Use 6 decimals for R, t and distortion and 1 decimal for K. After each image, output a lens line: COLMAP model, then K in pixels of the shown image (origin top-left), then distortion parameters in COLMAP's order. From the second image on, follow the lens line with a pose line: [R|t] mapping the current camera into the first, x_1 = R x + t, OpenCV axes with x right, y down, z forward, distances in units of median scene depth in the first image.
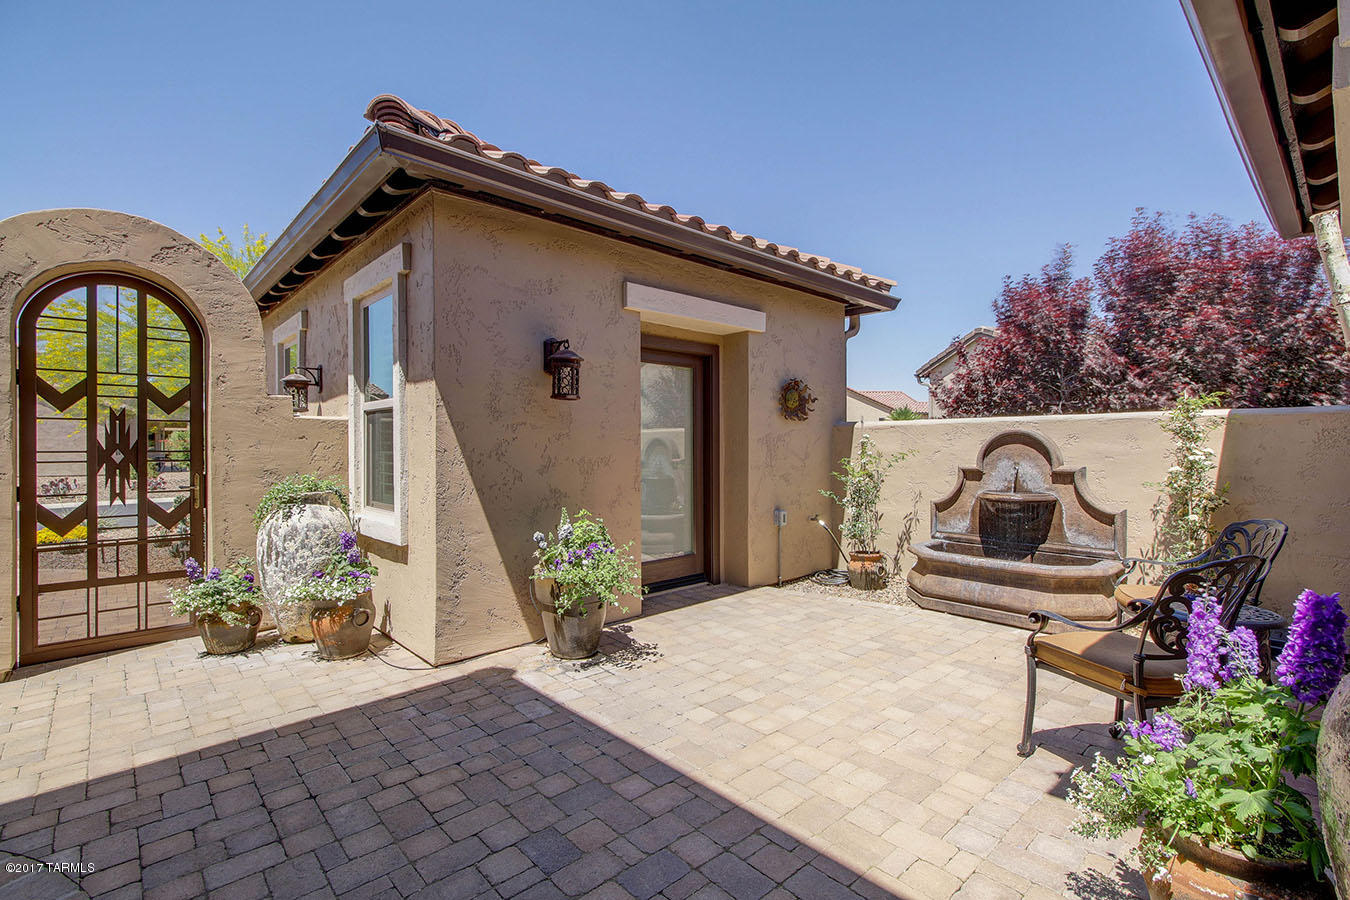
lens RADIAL K [[620.7, 0, 670.5], [0, 620.7, 446.2], [0, 0, 1]] dist [-0.000505, -0.000434]
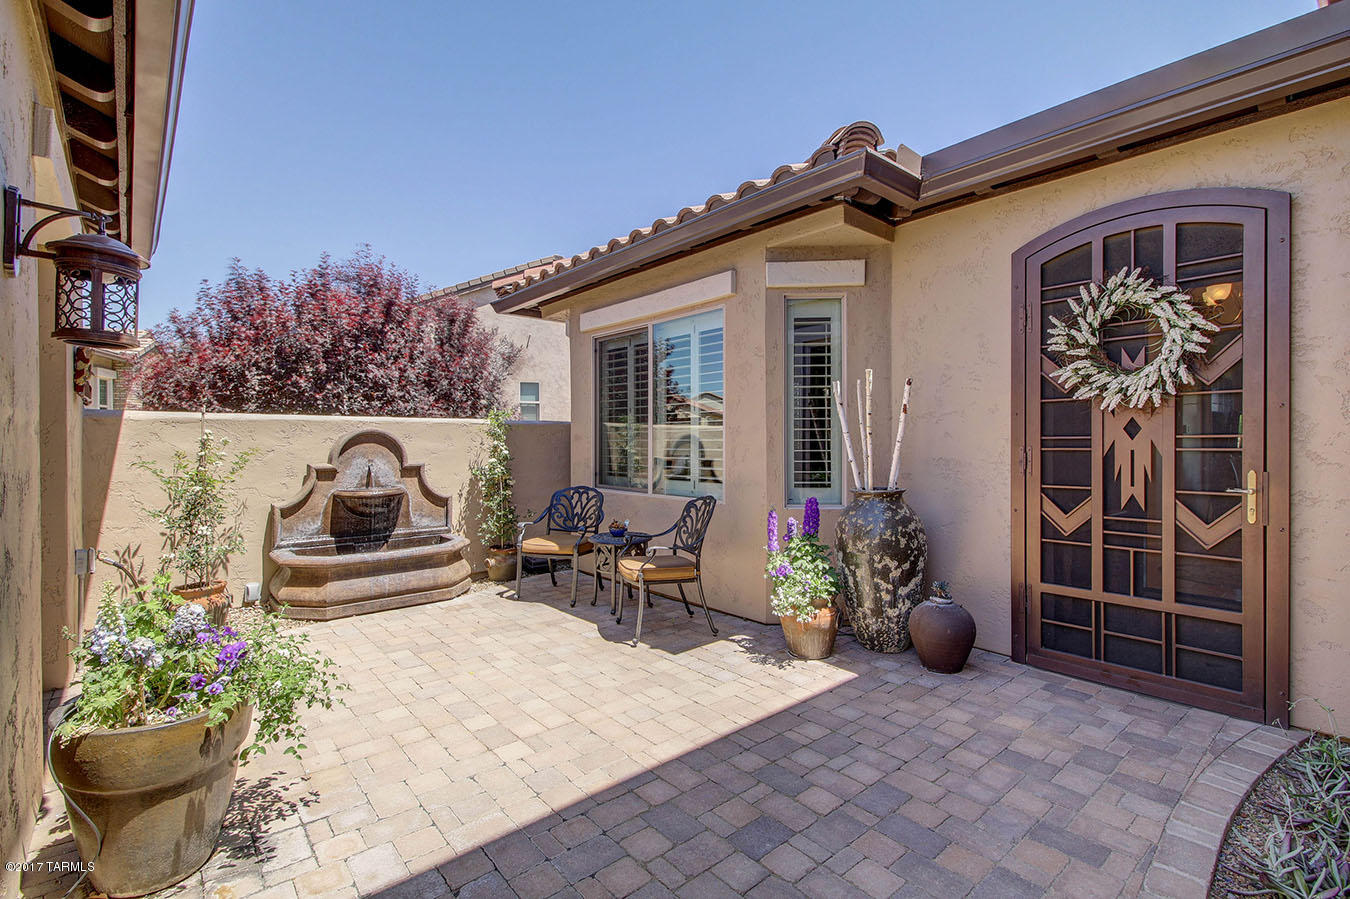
lens RADIAL K [[620.7, 0, 670.5], [0, 620.7, 445.7], [0, 0, 1]] dist [-0.000505, -0.000434]
pose [[0.024160, -0.006986, 0.999684, -0.584485], [0.005154, 0.999963, 0.006863, -0.003725], [-0.999695, 0.004987, 0.024195, 0.535694]]
